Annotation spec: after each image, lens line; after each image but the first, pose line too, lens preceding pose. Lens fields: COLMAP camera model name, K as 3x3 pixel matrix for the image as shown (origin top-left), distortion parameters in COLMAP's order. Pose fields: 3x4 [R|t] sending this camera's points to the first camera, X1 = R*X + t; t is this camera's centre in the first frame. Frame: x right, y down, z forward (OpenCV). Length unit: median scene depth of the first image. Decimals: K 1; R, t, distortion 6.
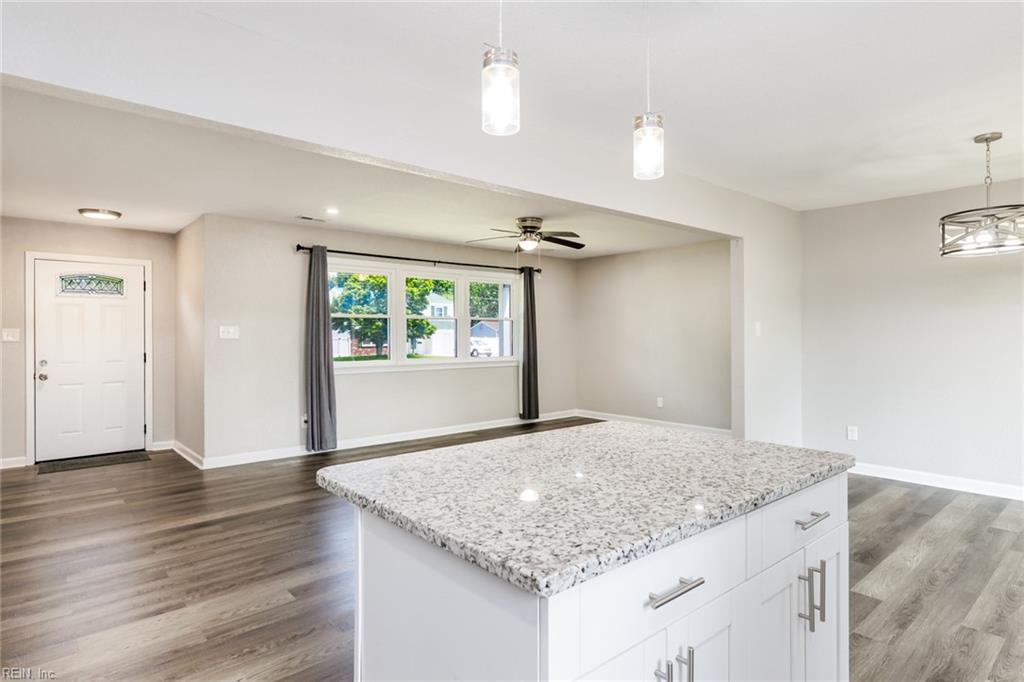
lens RADIAL K [[560.2, 0, 516.7], [0, 560.2, 333.6], [0, 0, 1]] dist [0.015022, -0.002341]
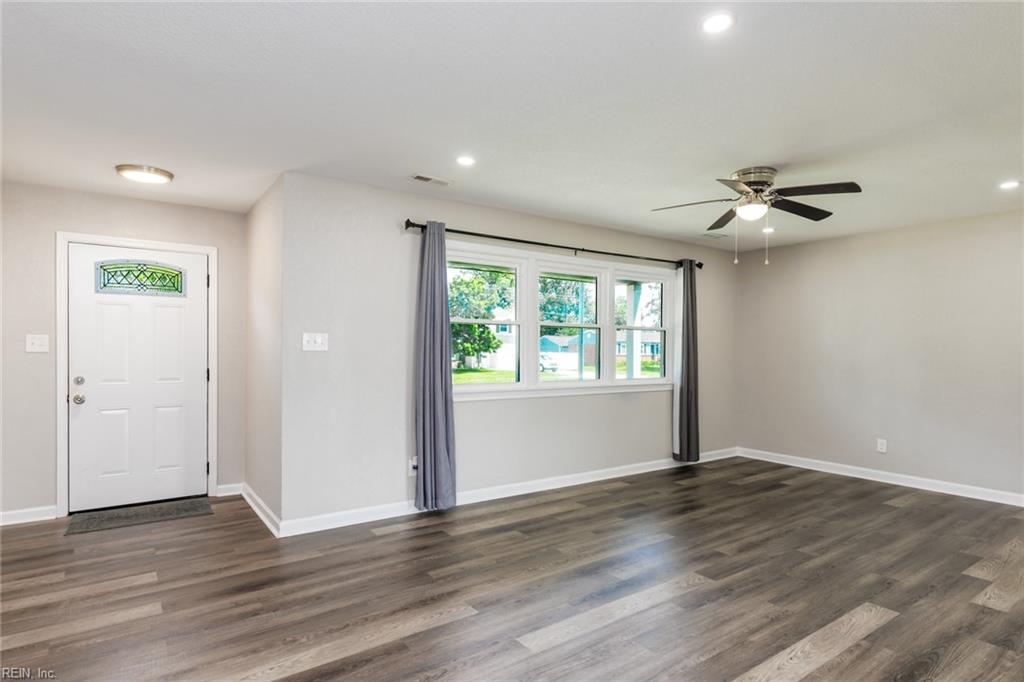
lens RADIAL K [[560.2, 0, 517.5], [0, 560.2, 348.6], [0, 0, 1]] dist [0.015022, -0.002341]
pose [[0.994329, 0.007873, -0.106060, -0.170146], [-0.007801, 0.999969, 0.001098, 0.003083], [0.106066, -0.000265, 0.994359, 0.300149]]
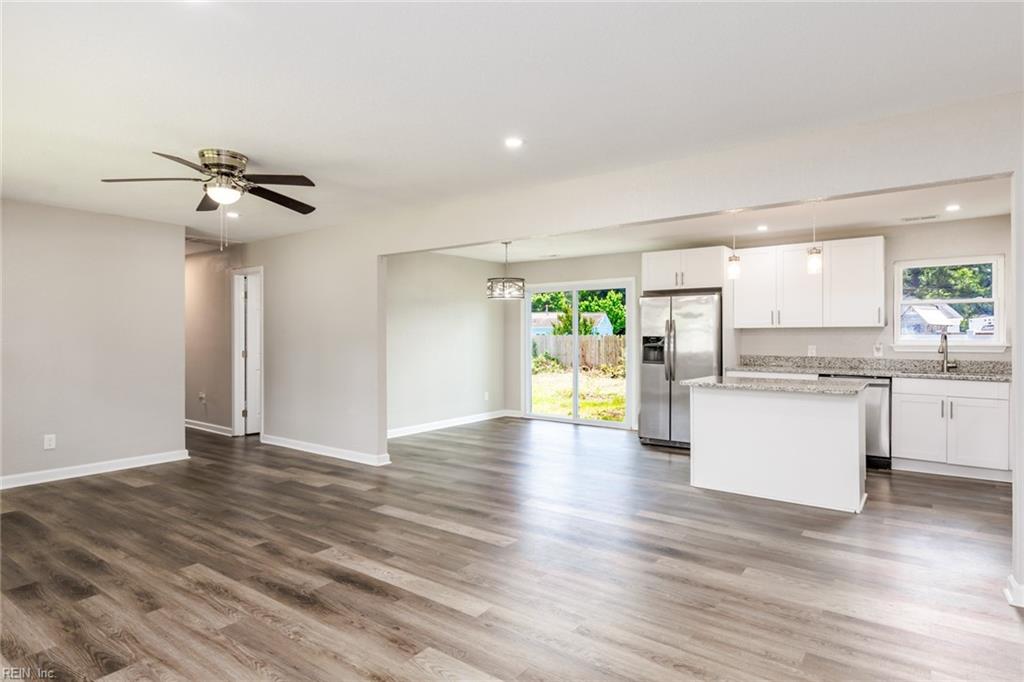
lens RADIAL K [[560.2, 0, 515.8], [0, 560.2, 338.3], [0, 0, 1]] dist [0.015022, -0.002341]
pose [[-0.213629, 0.001496, 0.976914, -0.629531], [-0.001512, 0.999997, -0.001862, 0.003790], [-0.976914, -0.001875, -0.213627, 0.761056]]
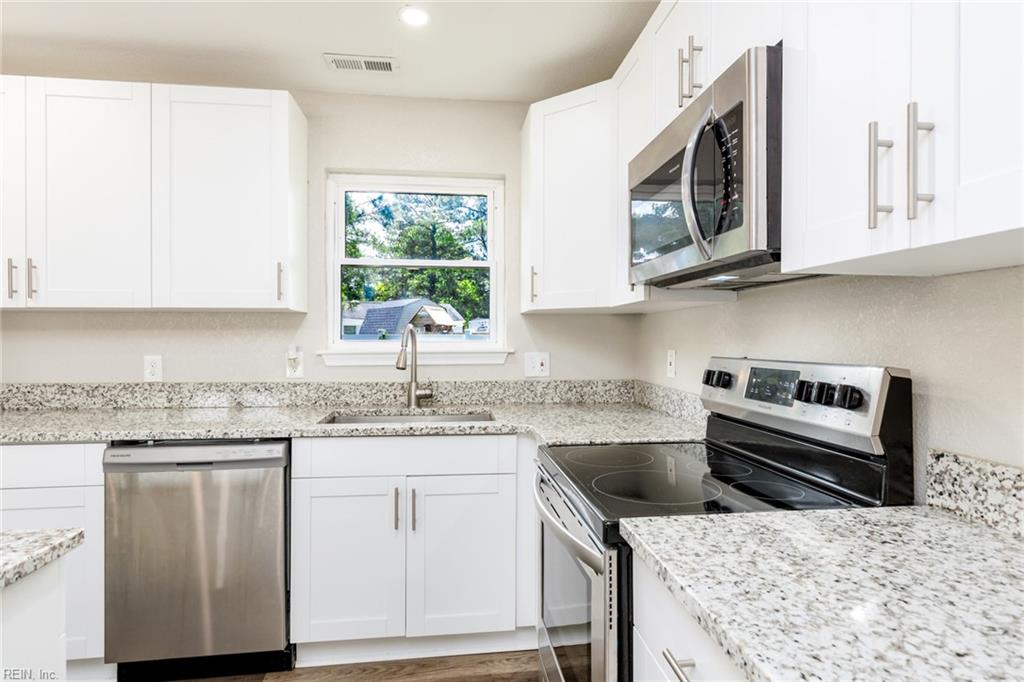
lens RADIAL K [[560.2, 0, 510.7], [0, 560.2, 338.3], [0, 0, 1]] dist [0.015022, -0.002341]
pose [[-0.820918, 0.003538, 0.571036, -0.517803], [0.002625, 0.999994, -0.002422, 0.003749], [-0.571041, -0.000489, -0.820922, 0.616831]]
